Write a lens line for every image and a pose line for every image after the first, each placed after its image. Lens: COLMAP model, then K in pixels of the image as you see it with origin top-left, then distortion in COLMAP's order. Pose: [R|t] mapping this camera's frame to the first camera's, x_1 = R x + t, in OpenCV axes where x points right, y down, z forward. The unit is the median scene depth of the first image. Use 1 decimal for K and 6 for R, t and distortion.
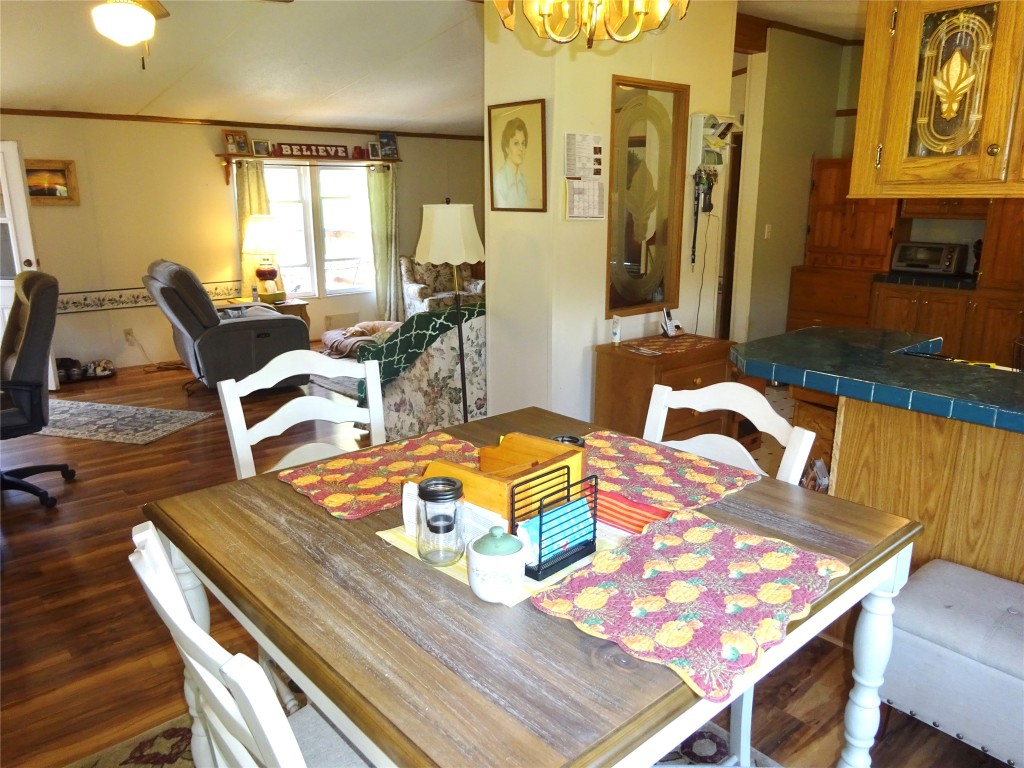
lens RADIAL K [[751.0, 0, 513.7], [0, 751.0, 386.0], [0, 0, 1]] dist [0.008001, -0.013813]
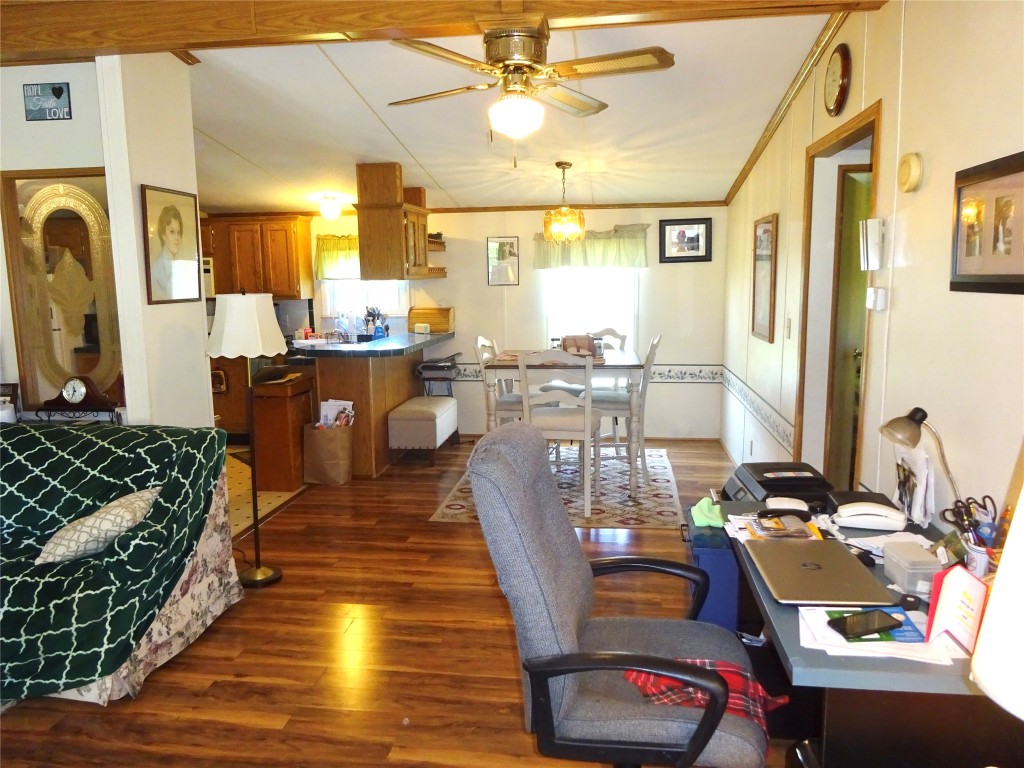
lens RADIAL K [[751.0, 0, 511.1], [0, 751.0, 385.5], [0, 0, 1]] dist [0.008001, -0.013813]
pose [[-0.664174, -0.099191, 0.740968, -0.592519], [0.201142, 0.930898, 0.304912, -0.206132], [-0.720010, 0.351554, -0.598326, 0.791000]]
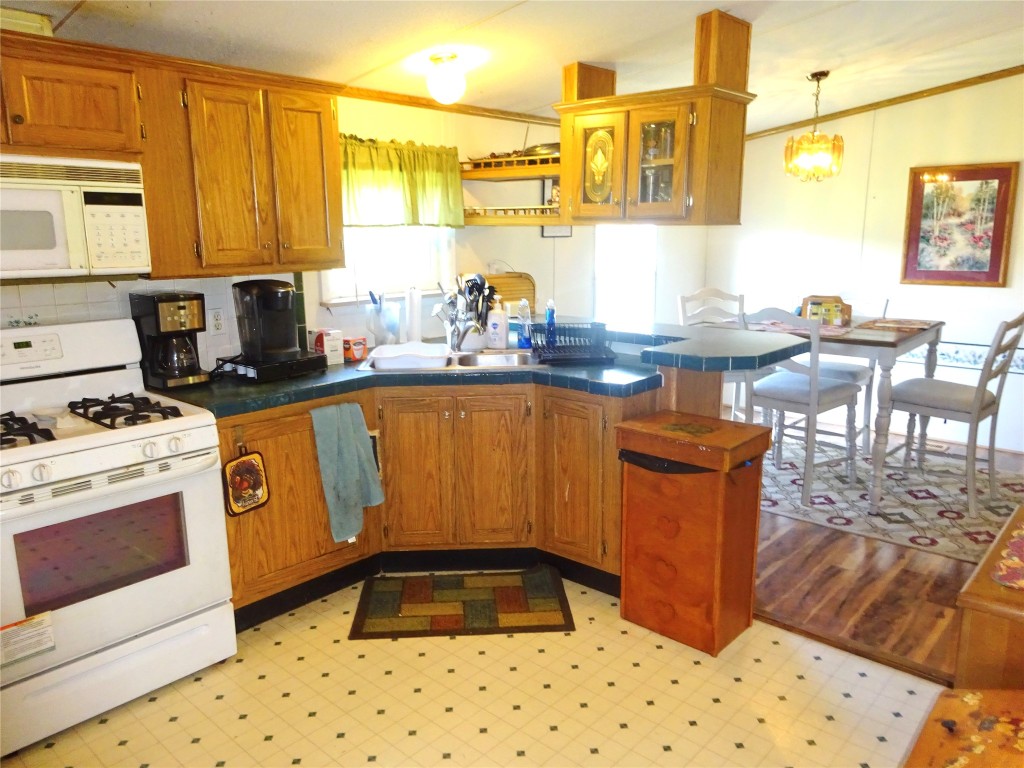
lens RADIAL K [[751.0, 0, 512.2], [0, 751.0, 389.6], [0, 0, 1]] dist [0.008001, -0.013813]
pose [[-0.991767, 0.035630, -0.122999, 0.371000], [-0.023444, 0.893758, 0.447935, -0.209902], [0.125892, 0.447131, -0.885565, 0.820476]]
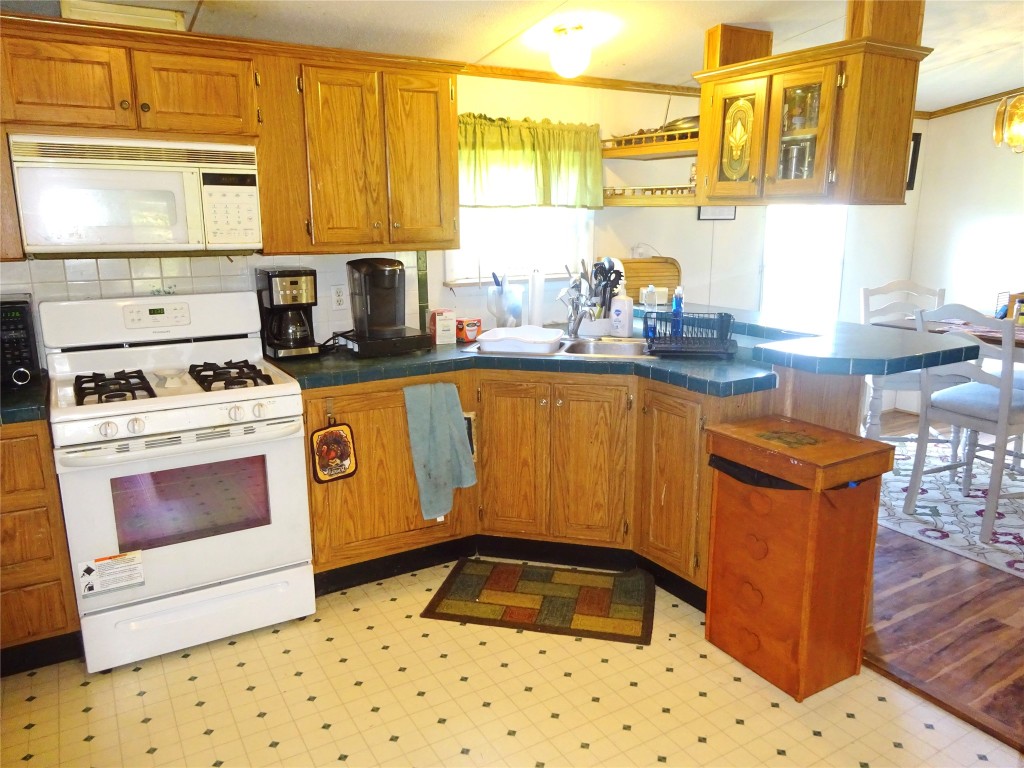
lens RADIAL K [[751.0, 0, 512.5], [0, 751.0, 389.2], [0, 0, 1]] dist [0.008001, -0.013813]
pose [[-0.985203, -0.031765, 0.168421, 0.293531], [0.049866, 0.887038, 0.458995, -0.200145], [-0.163975, 0.460602, -0.872329, 0.800961]]
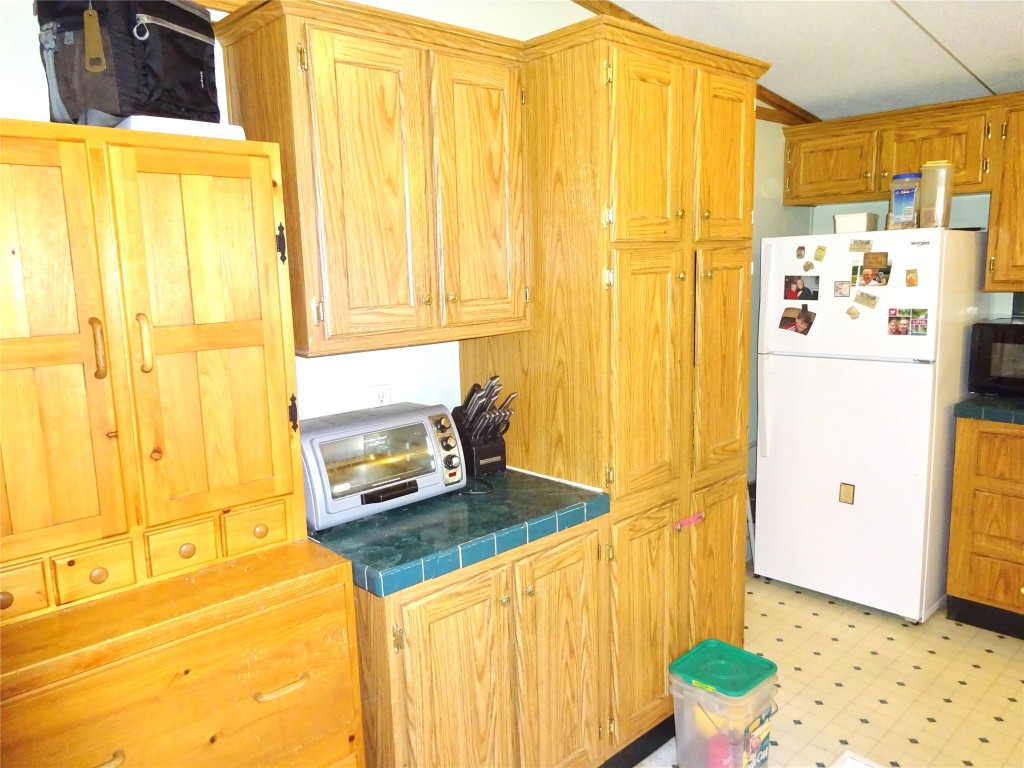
lens RADIAL K [[751.0, 0, 511.7], [0, 751.0, 388.8], [0, 0, 1]] dist [0.008001, -0.013813]
pose [[-0.039850, -0.160380, 0.986251, 0.199256], [0.281163, 0.945353, 0.165090, -0.212270], [-0.958832, 0.283876, 0.007421, 0.827346]]
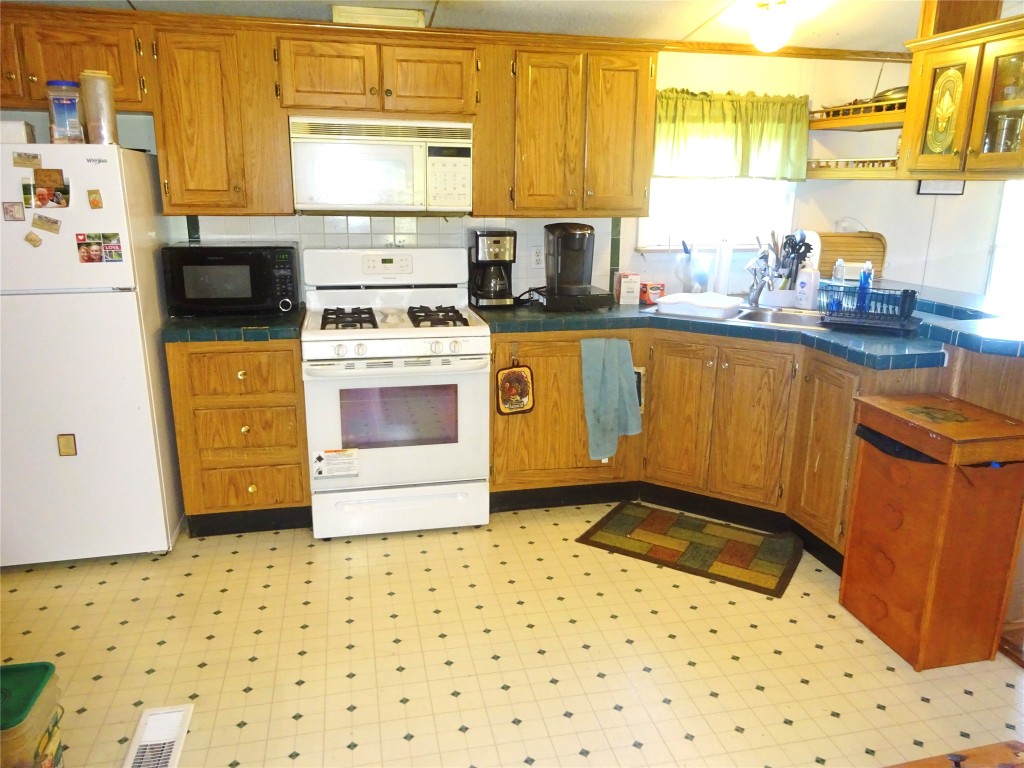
lens RADIAL K [[751.0, 0, 513.1], [0, 751.0, 388.2], [0, 0, 1]] dist [0.008001, -0.013813]
pose [[-0.882636, -0.129800, 0.451781, 0.240482], [0.110008, 0.877387, 0.467001, -0.209970], [-0.457003, 0.461891, -0.760135, 0.839212]]
